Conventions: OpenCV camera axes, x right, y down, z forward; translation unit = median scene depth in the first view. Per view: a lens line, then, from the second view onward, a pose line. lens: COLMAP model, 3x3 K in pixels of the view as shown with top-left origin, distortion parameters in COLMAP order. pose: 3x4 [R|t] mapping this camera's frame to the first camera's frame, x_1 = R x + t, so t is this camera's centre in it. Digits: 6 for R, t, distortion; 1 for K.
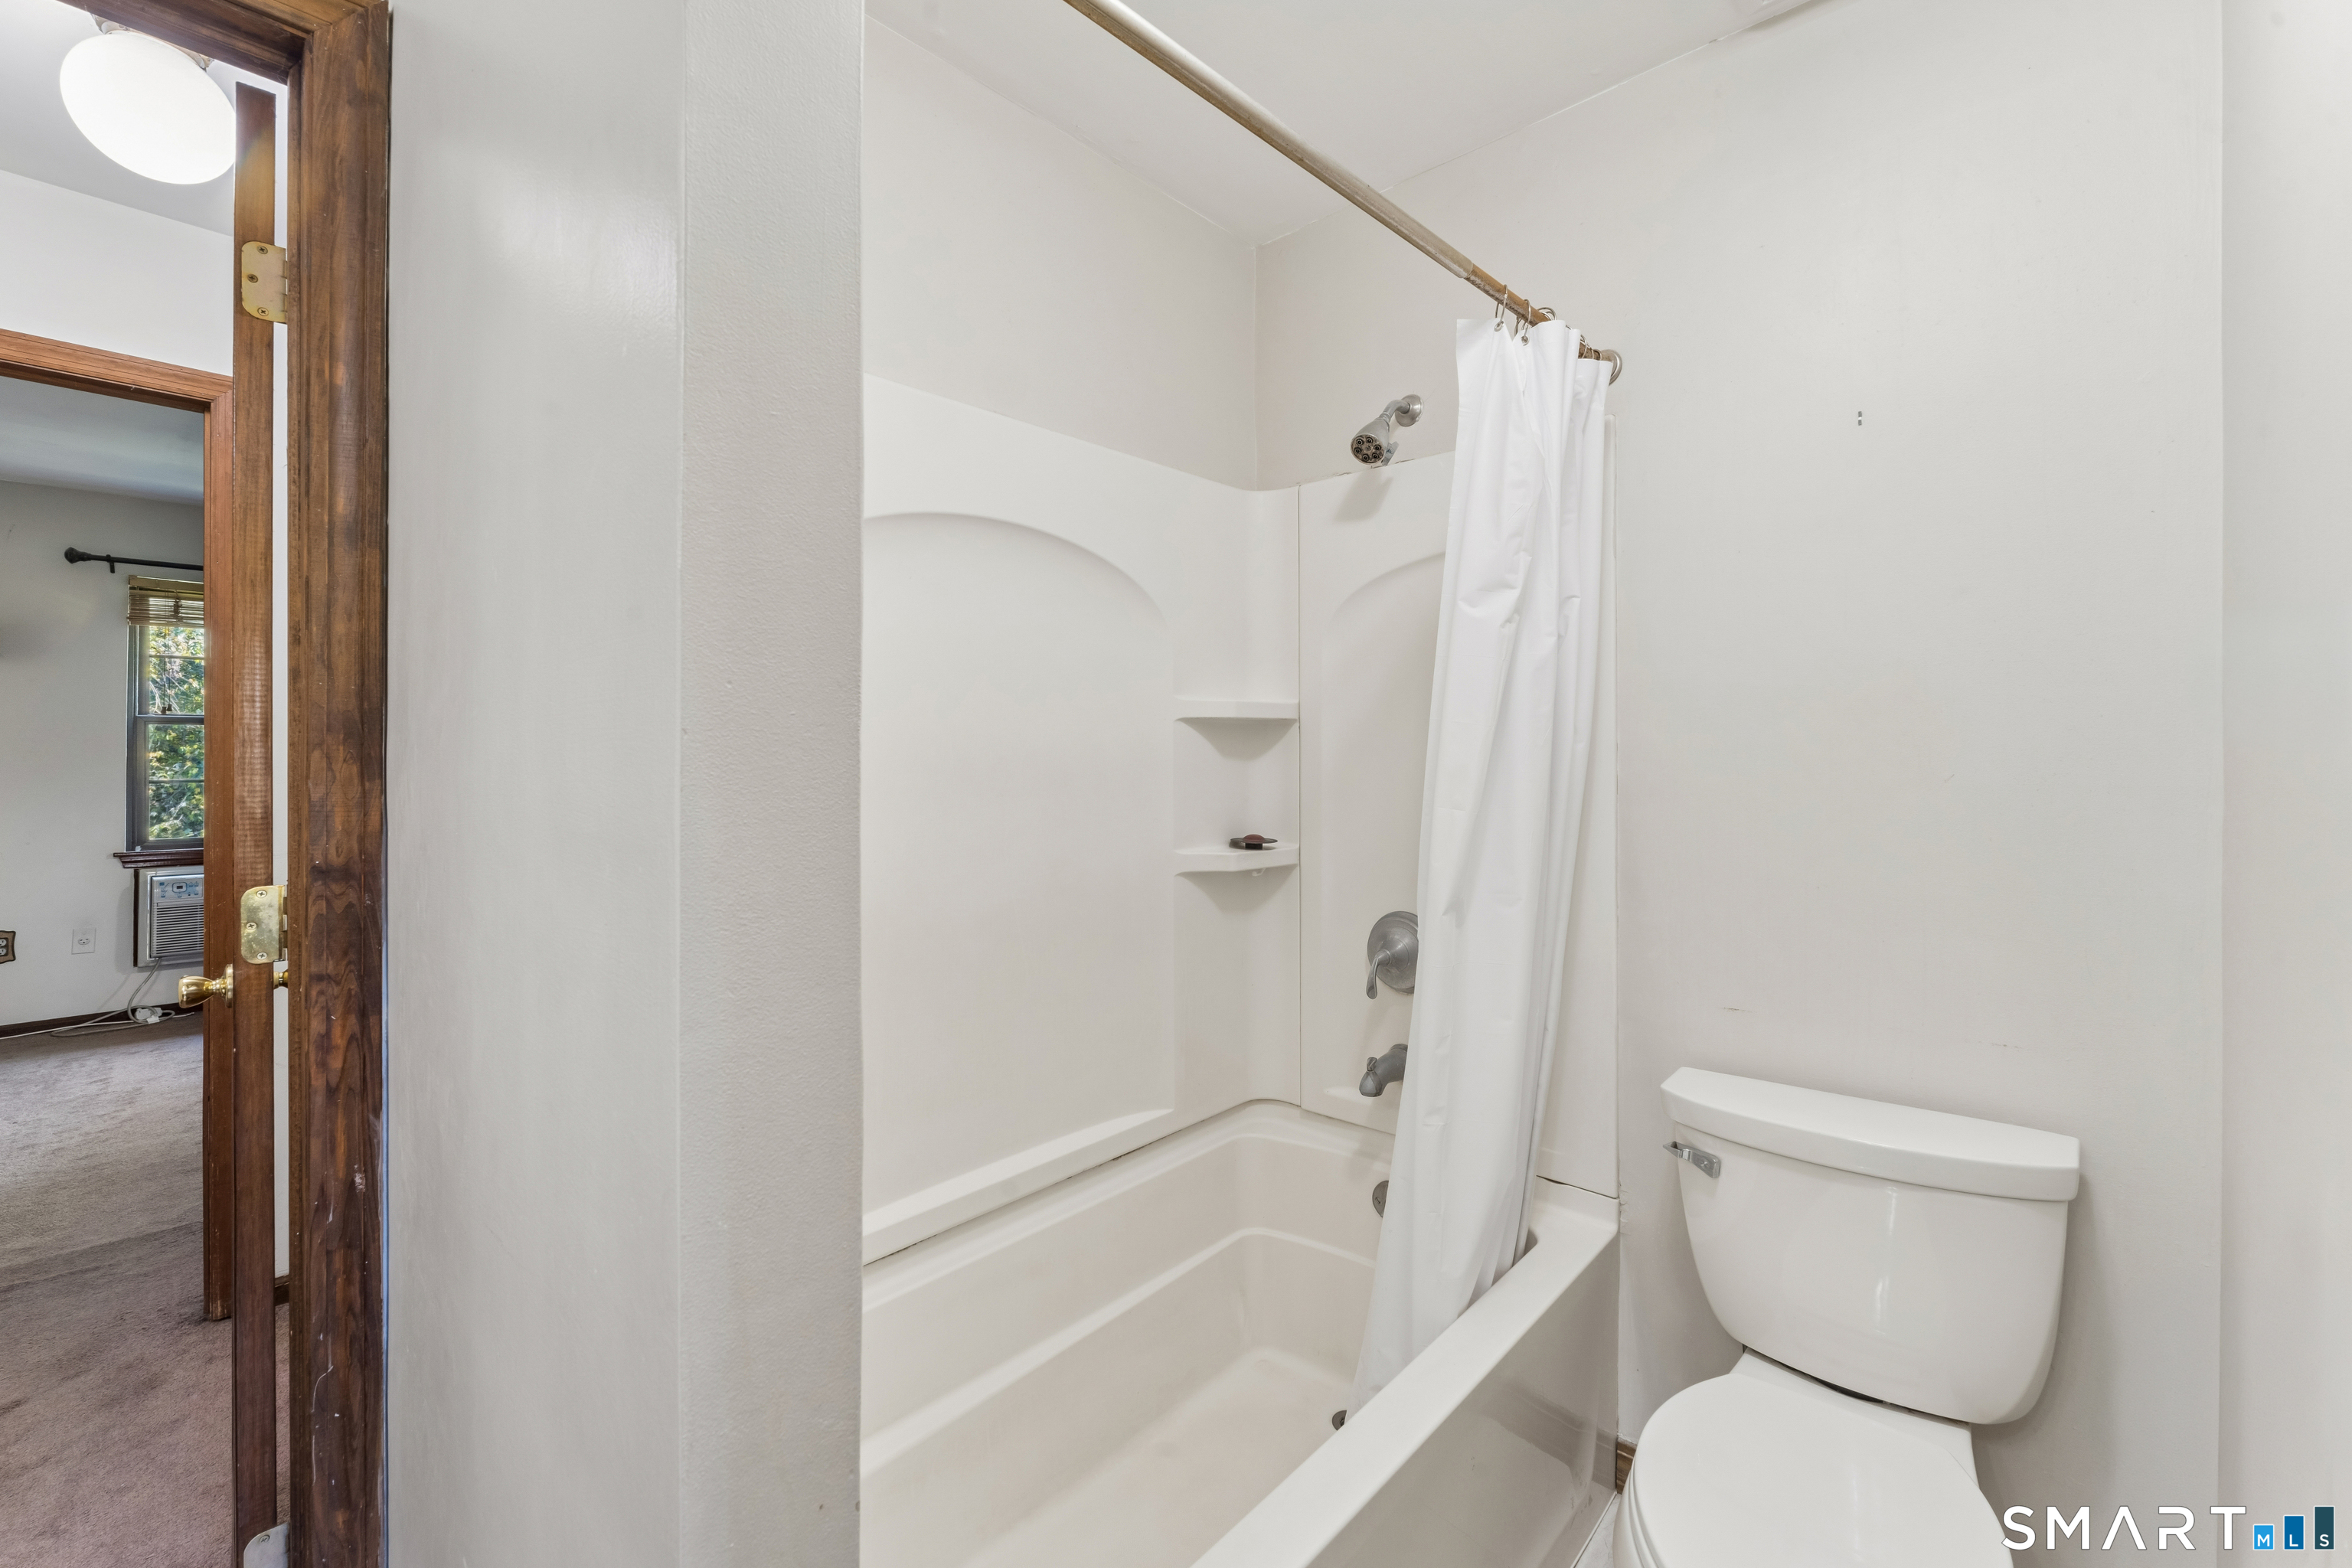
lens RADIAL K [[959.6, 0, 1160.5], [0, 959.6, 762.8], [0, 0, 1]] dist [-0.001061, -0.001134]
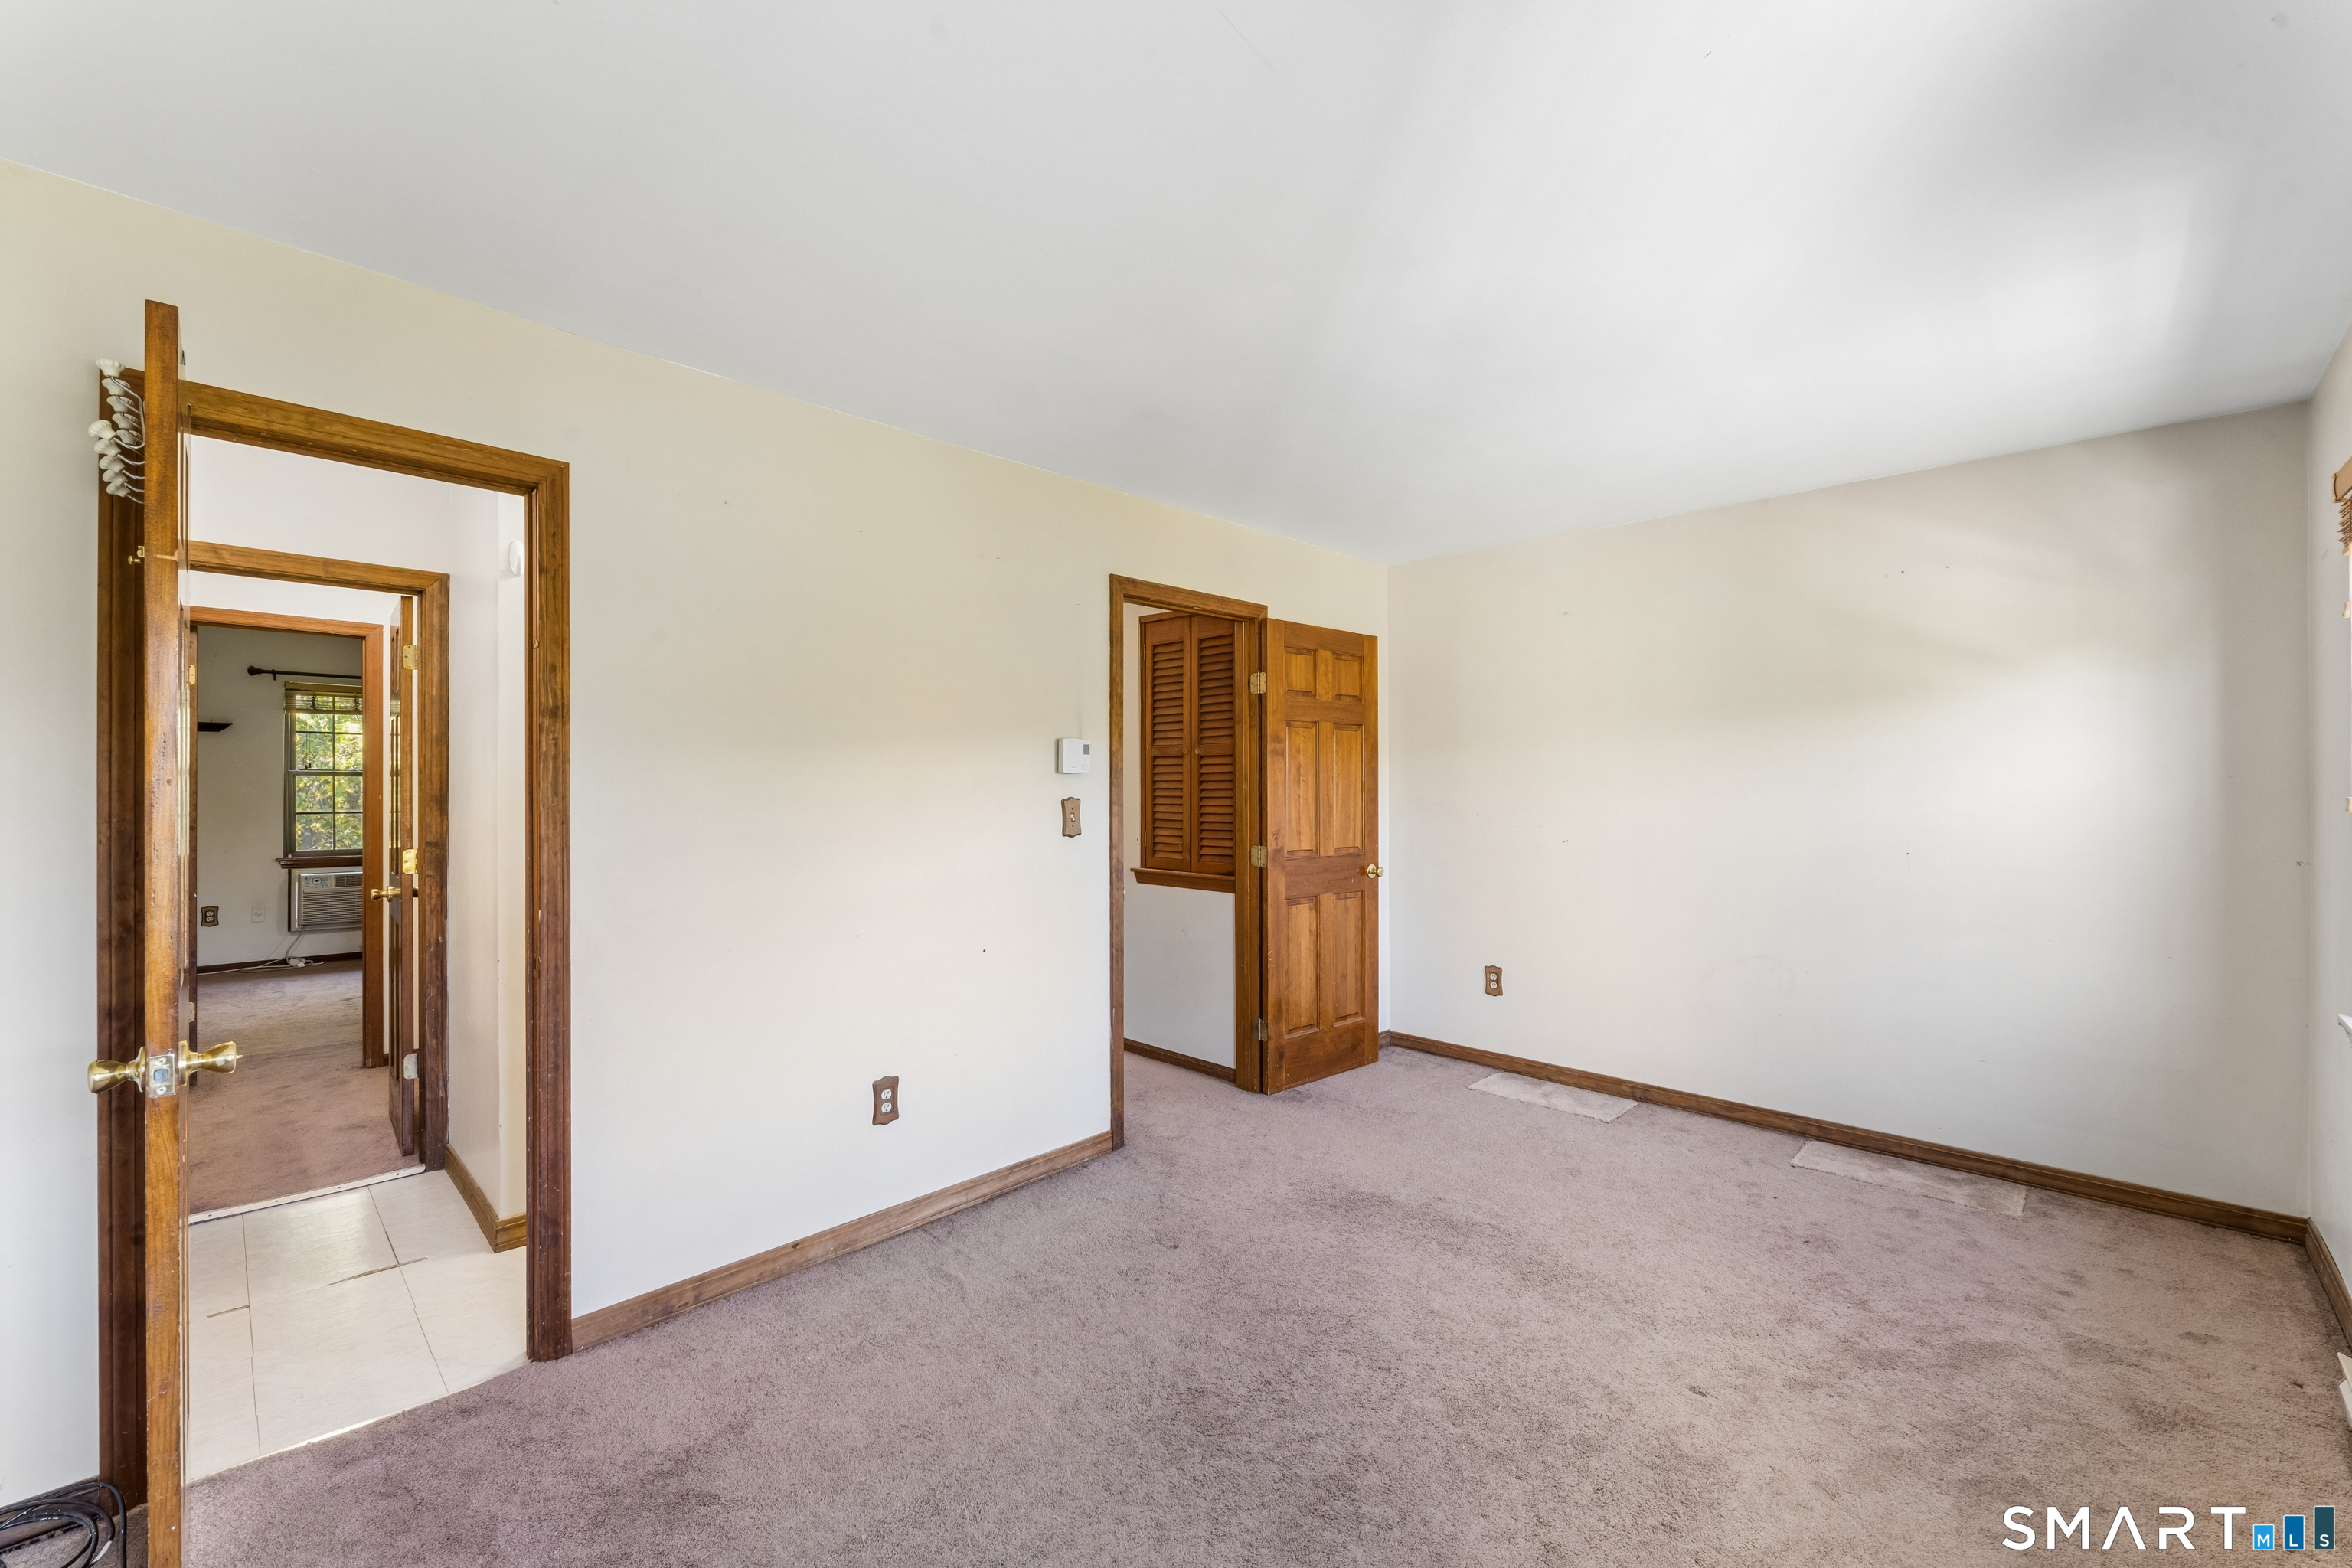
lens RADIAL K [[959.6, 0, 1172.5], [0, 959.6, 797.1], [0, 0, 1]] dist [-0.001061, -0.001134]
pose [[0.999572, 0.001939, -0.029194, 0.468541], [-0.001853, 0.999994, 0.002967, -0.016498], [0.029199, -0.002911, 0.999569, -0.585795]]
